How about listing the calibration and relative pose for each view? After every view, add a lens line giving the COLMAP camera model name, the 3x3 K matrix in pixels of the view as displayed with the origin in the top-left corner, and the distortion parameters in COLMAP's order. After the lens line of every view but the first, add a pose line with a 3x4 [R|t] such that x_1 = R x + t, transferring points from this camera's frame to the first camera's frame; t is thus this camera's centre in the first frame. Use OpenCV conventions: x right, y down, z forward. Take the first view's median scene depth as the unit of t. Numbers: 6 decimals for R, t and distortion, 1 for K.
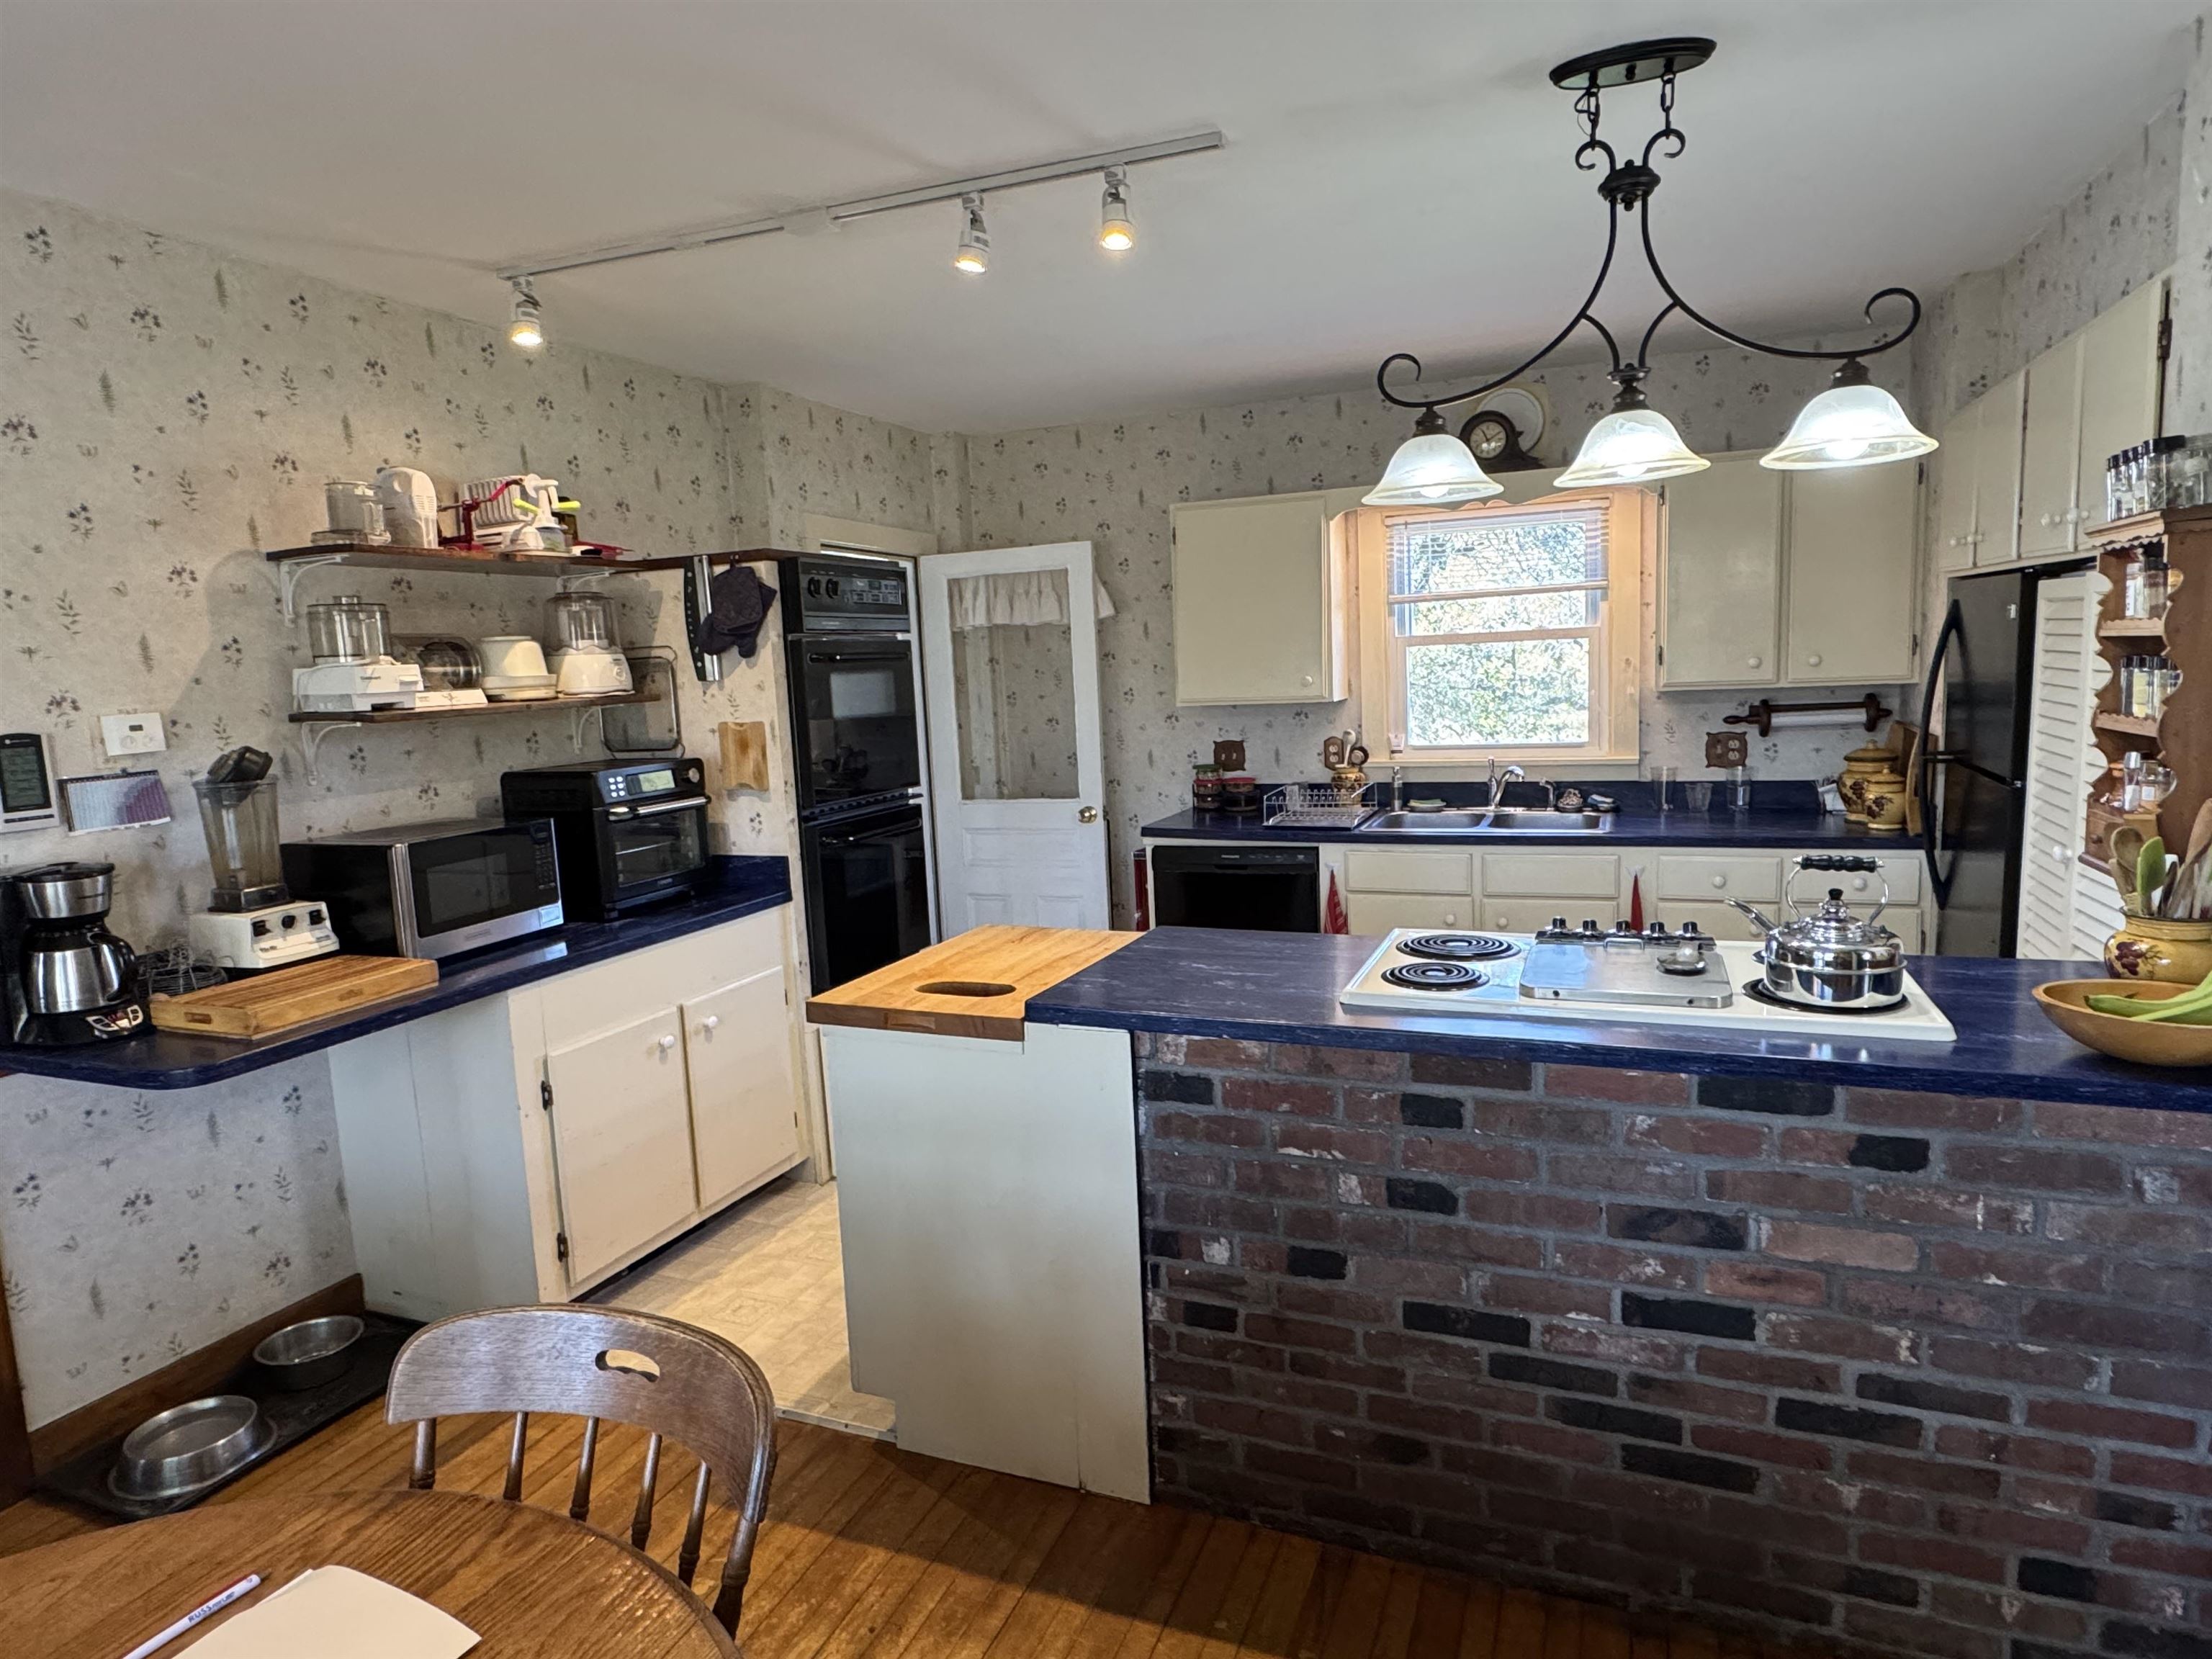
lens RADIAL K [[1294.3, 0, 1101.5], [0, 1294.3, 831.0], [0, 0, 1]] dist [-0.004915, 0.000750]
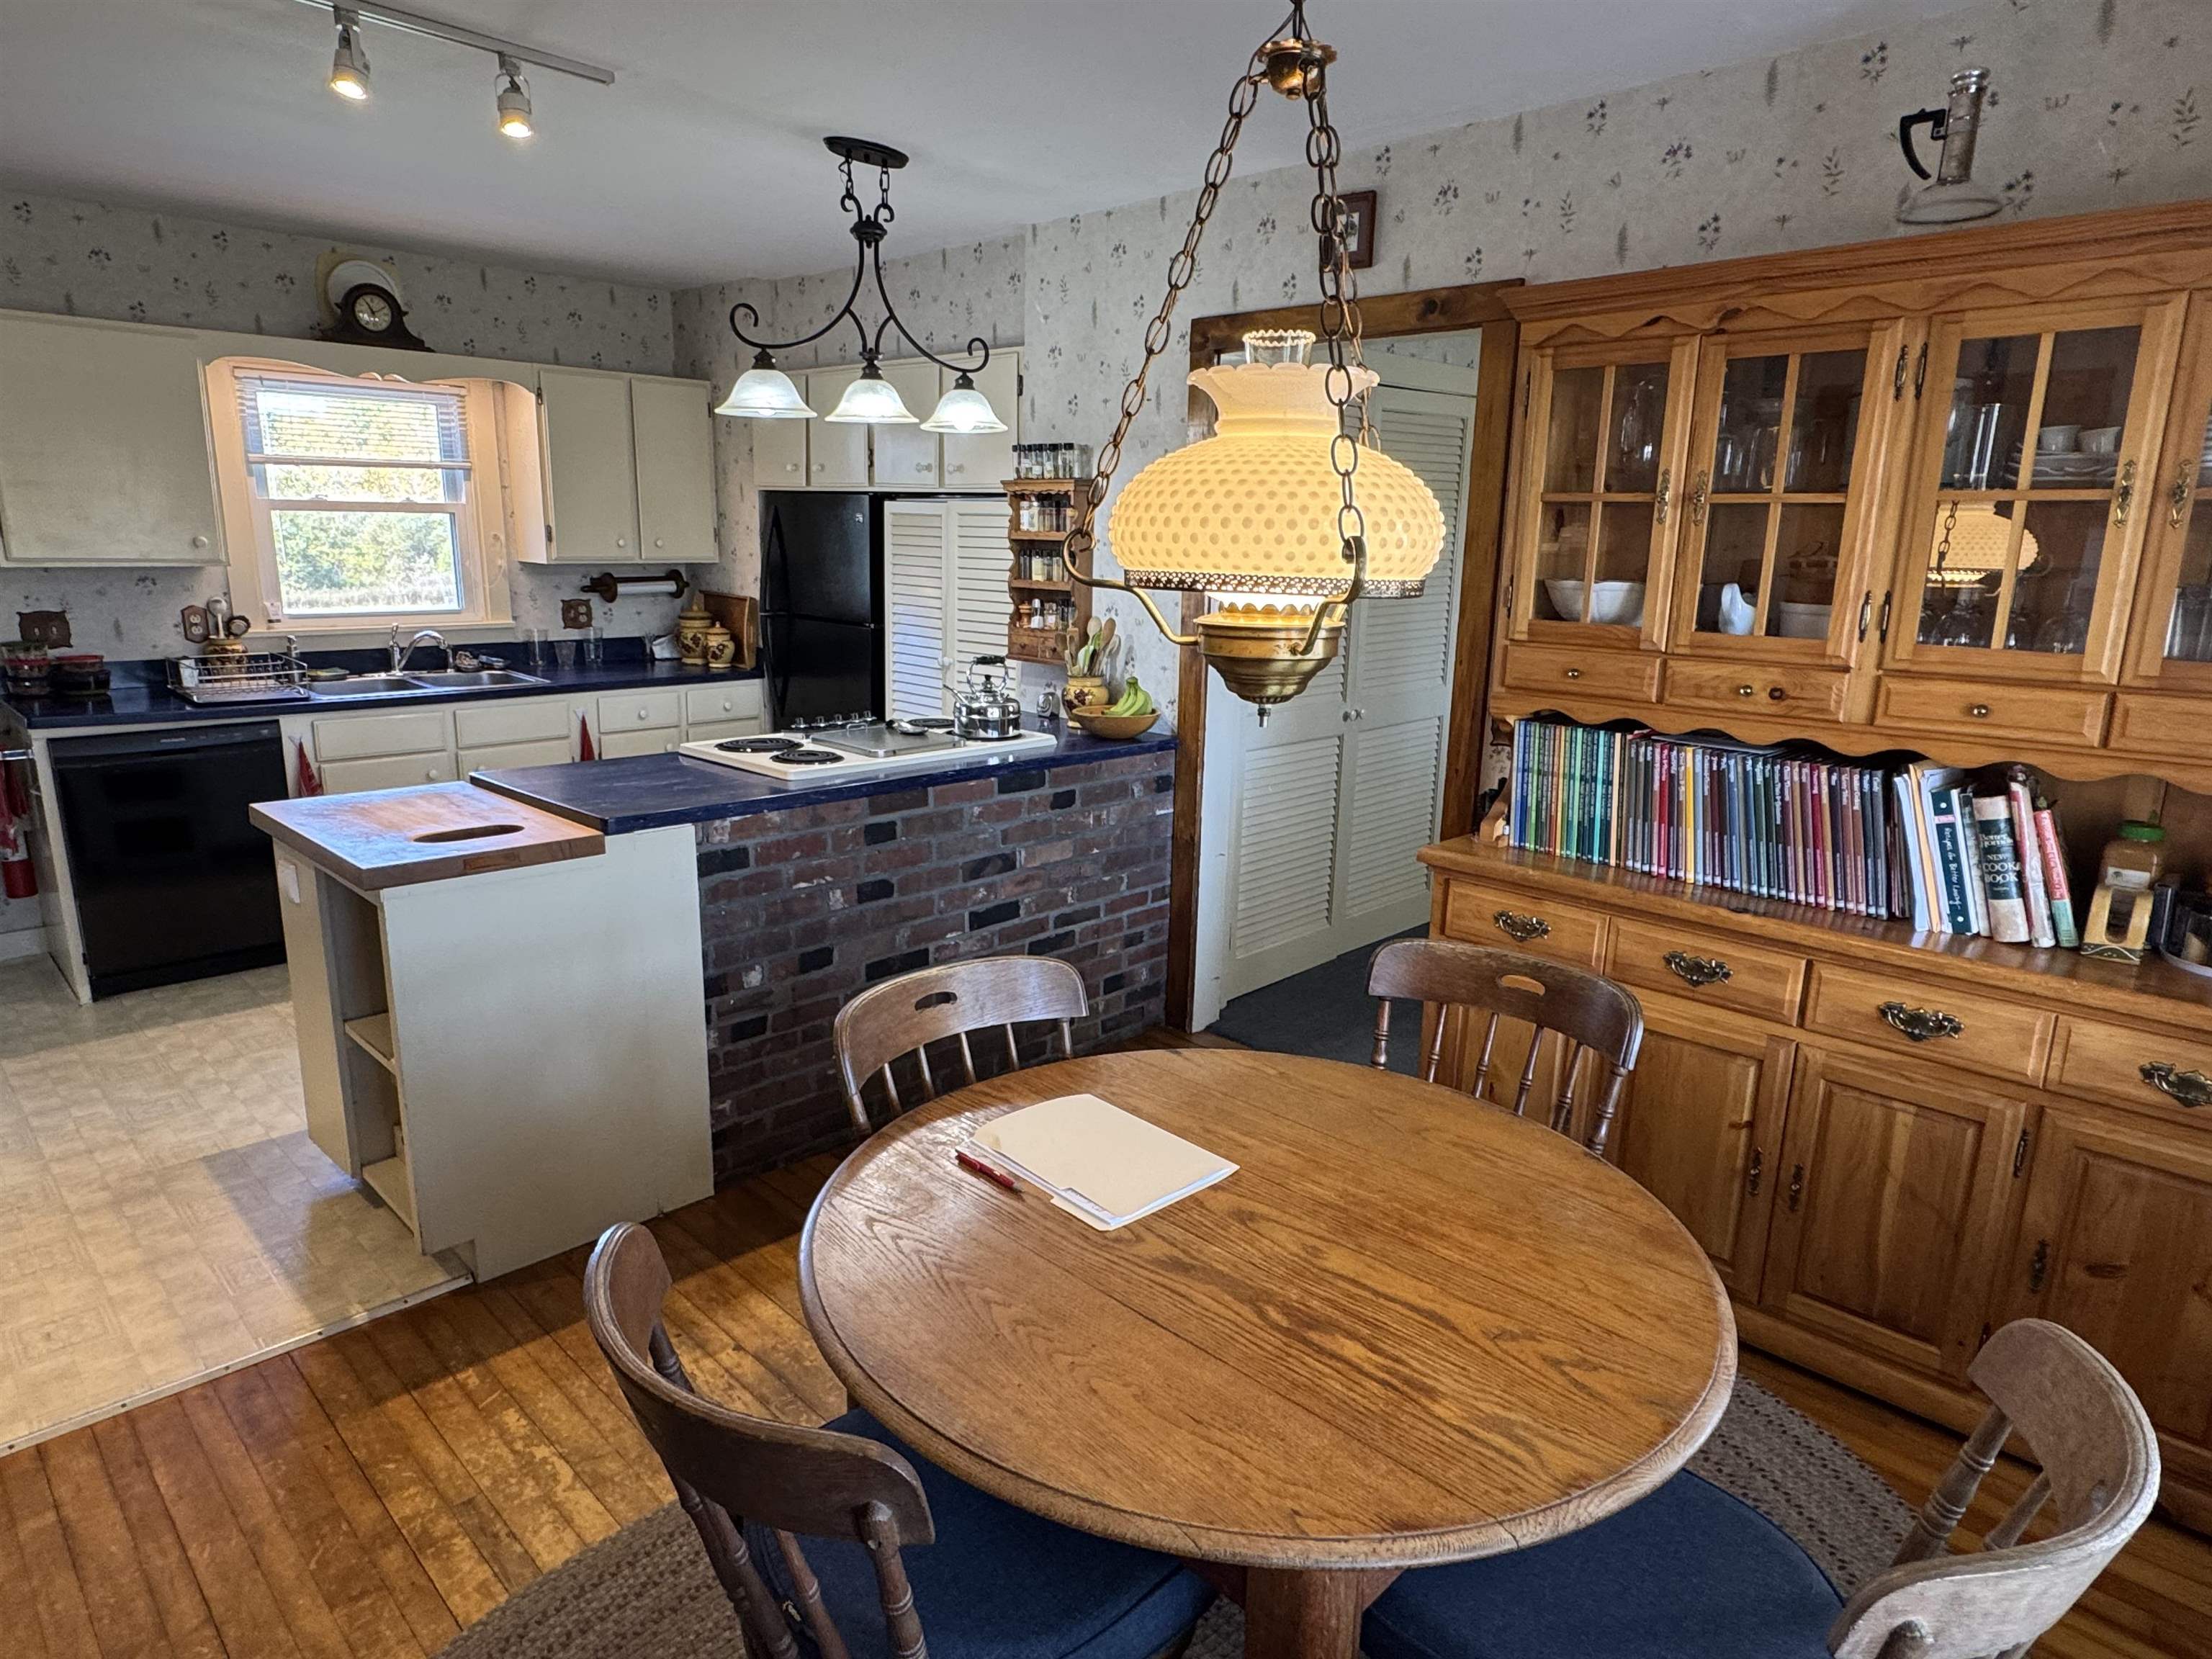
lens RADIAL K [[1294.3, 0, 1102.3], [0, 1294.3, 825.6], [0, 0, 1]] dist [-0.004915, 0.000750]
pose [[0.367157, -0.157413, 0.916743, -0.986803], [0.081857, 0.987220, 0.136731, 0.017537], [-0.926550, 0.024840, 0.375350, 0.162438]]
